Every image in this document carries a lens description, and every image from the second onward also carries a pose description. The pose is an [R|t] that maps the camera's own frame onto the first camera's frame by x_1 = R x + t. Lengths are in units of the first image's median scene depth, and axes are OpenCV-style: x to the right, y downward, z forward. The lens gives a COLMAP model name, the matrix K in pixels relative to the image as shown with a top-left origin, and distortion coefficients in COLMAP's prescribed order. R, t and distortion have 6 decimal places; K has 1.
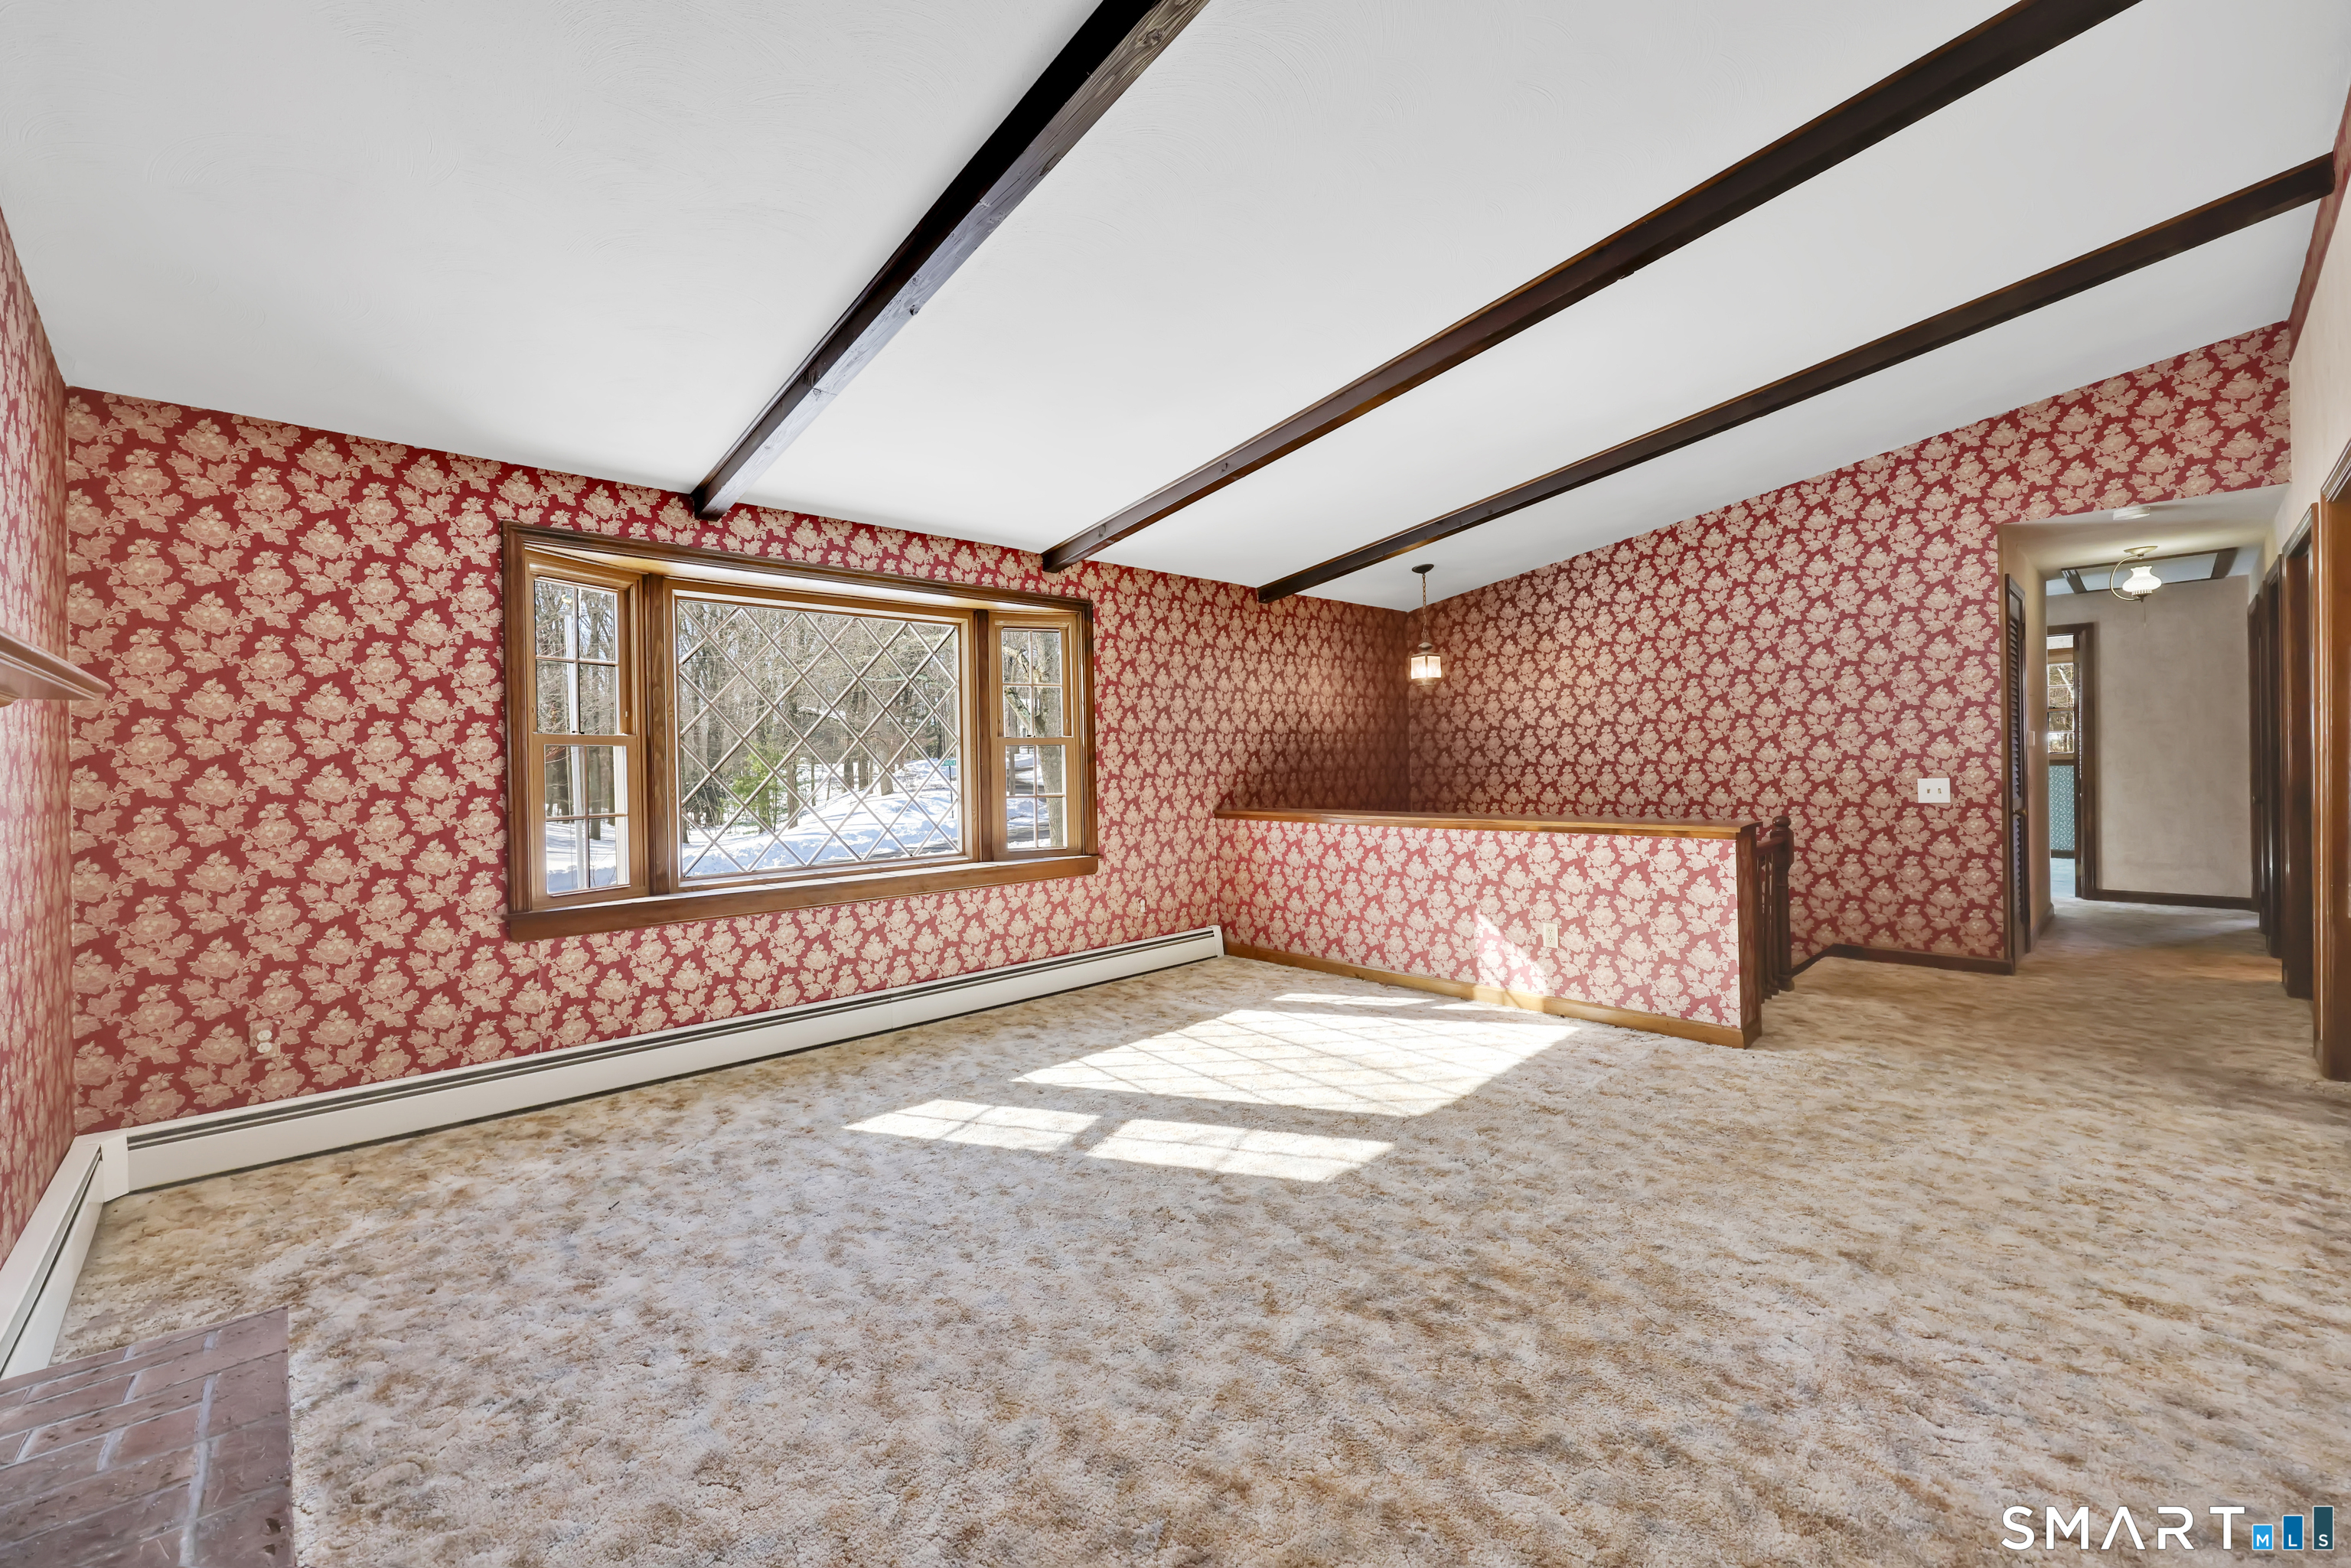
lens RADIAL K [[964.3, 0, 1170.1], [0, 964.3, 763.2], [0, 0, 1]] dist [-0.000935, -0.000200]
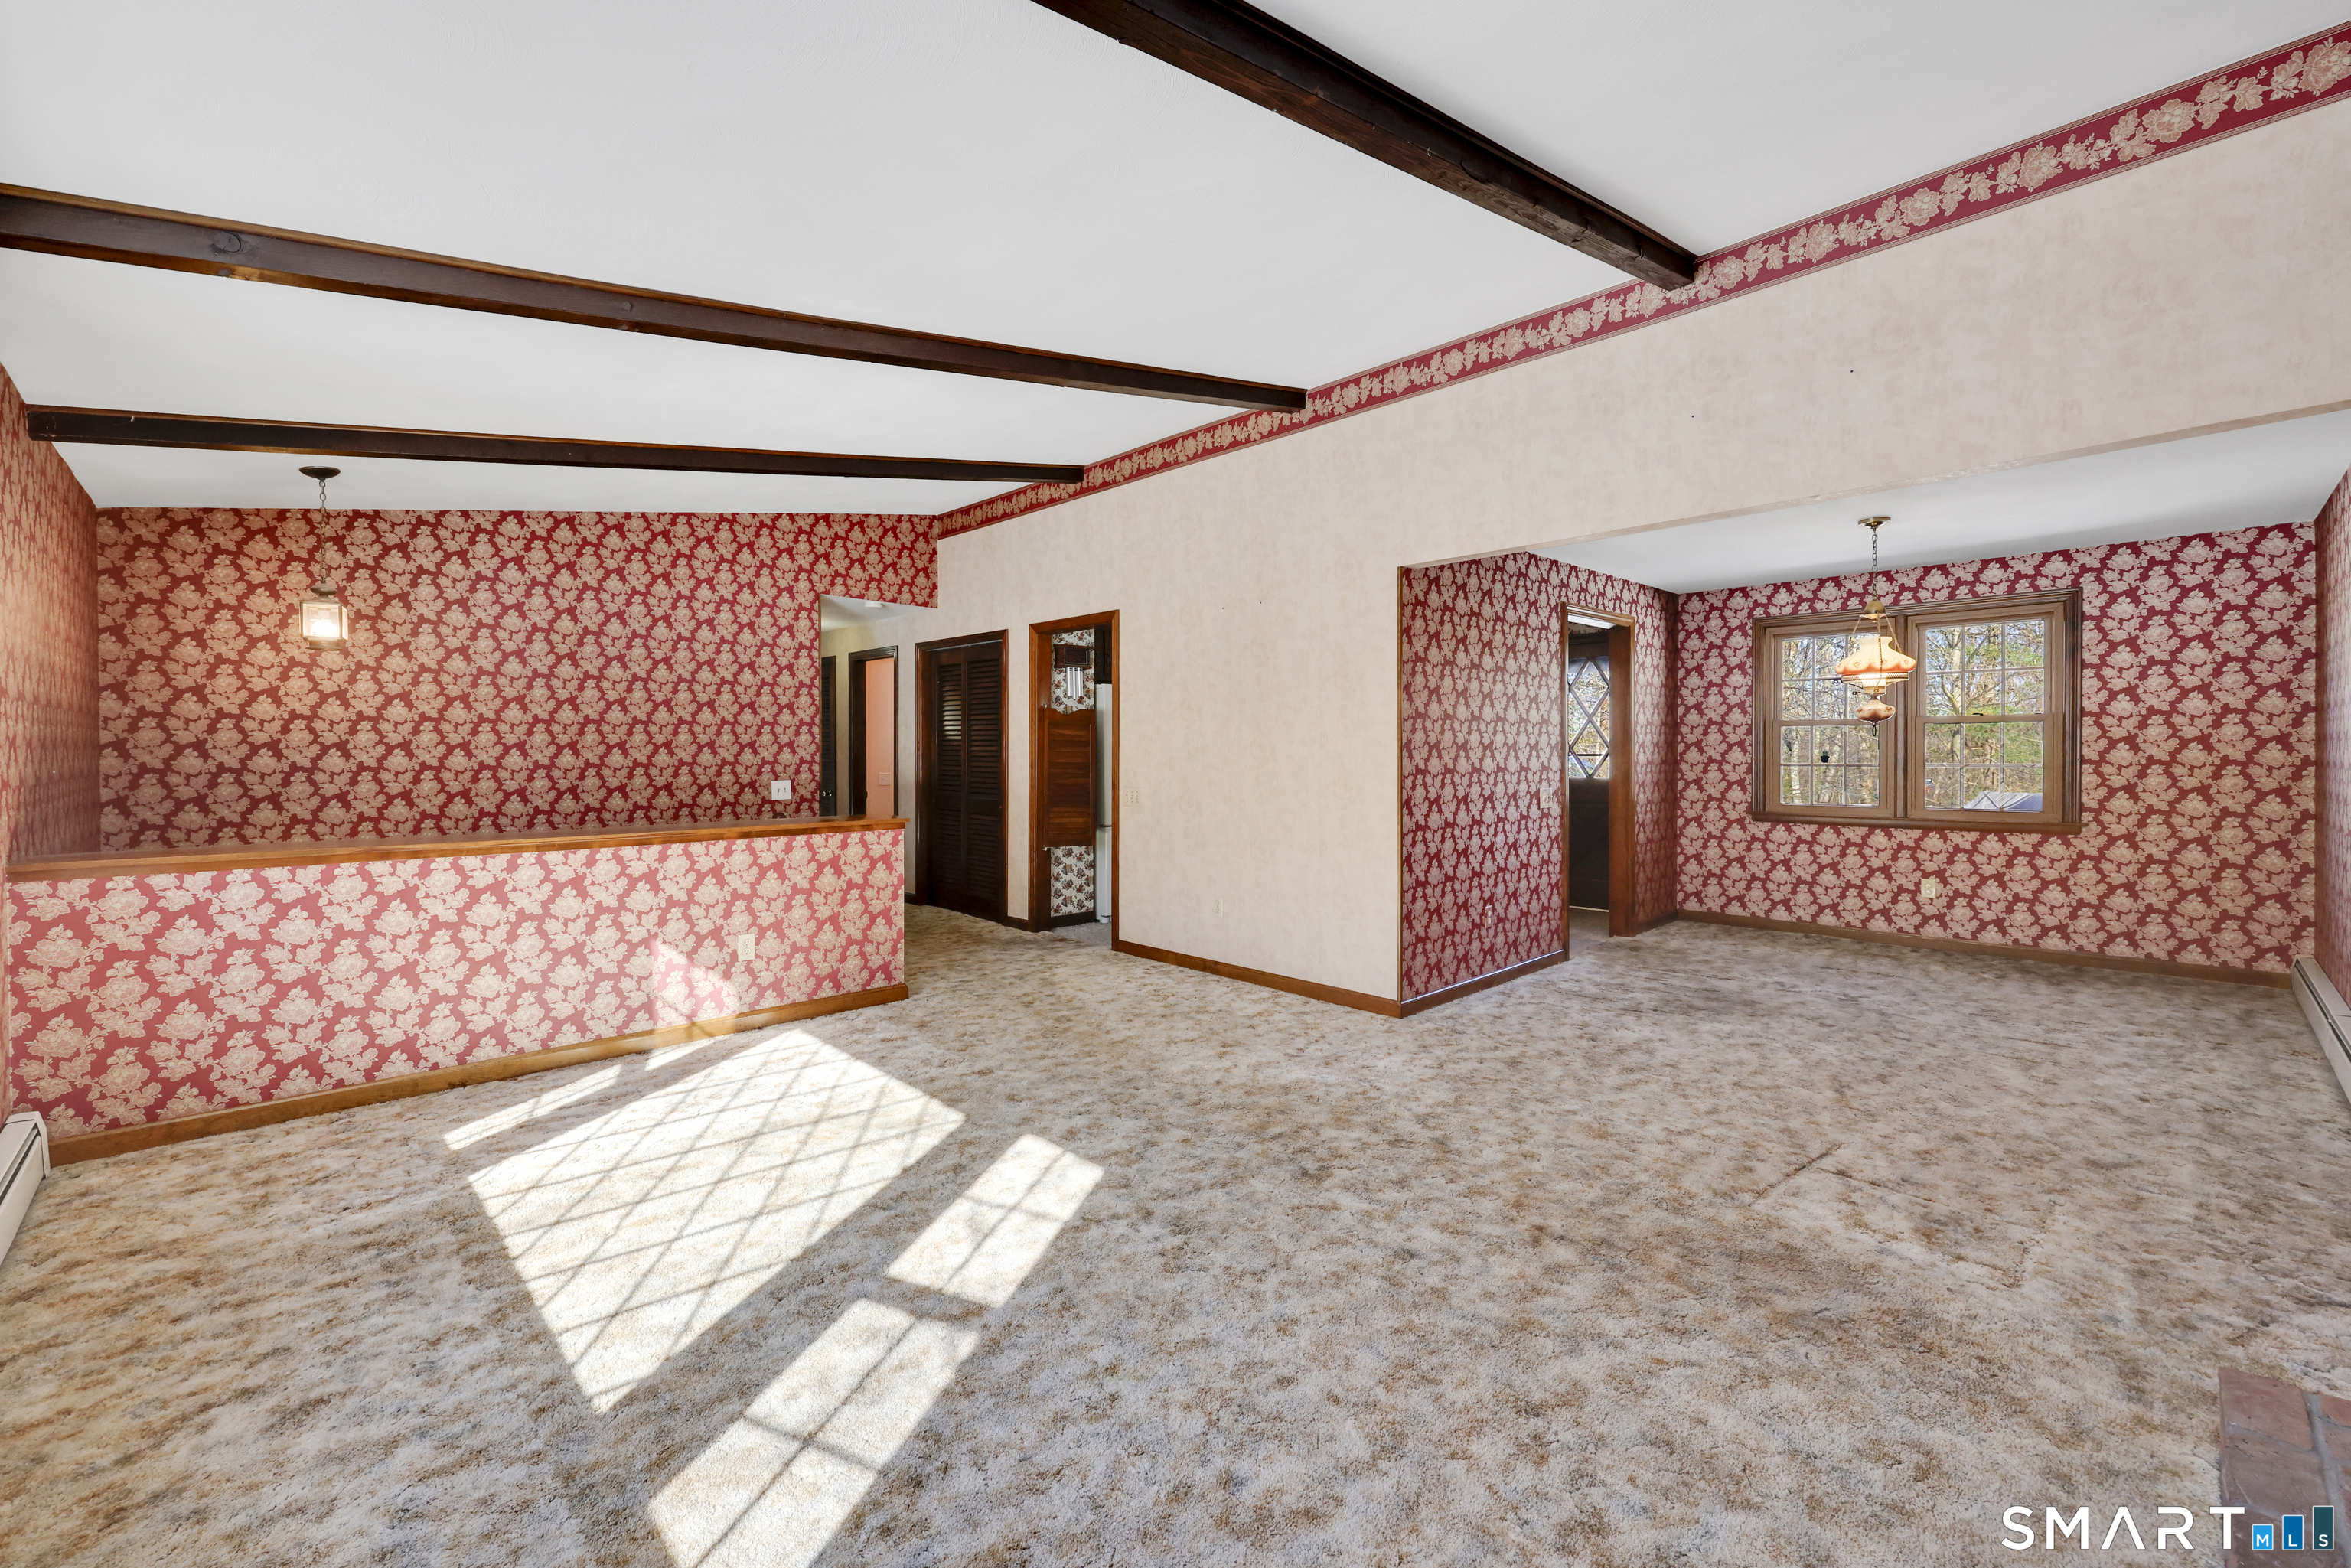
lens RADIAL K [[915.1, 0, 1186.2], [0, 915.1, 758.6], [0, 0, 1]] dist [-0.000875, -0.000114]
pose [[-0.007931, 0.014956, 0.999857, -0.656980], [0.002153, 0.999886, -0.014939, 0.009654], [-0.999966, 0.002034, -0.007963, 0.739984]]
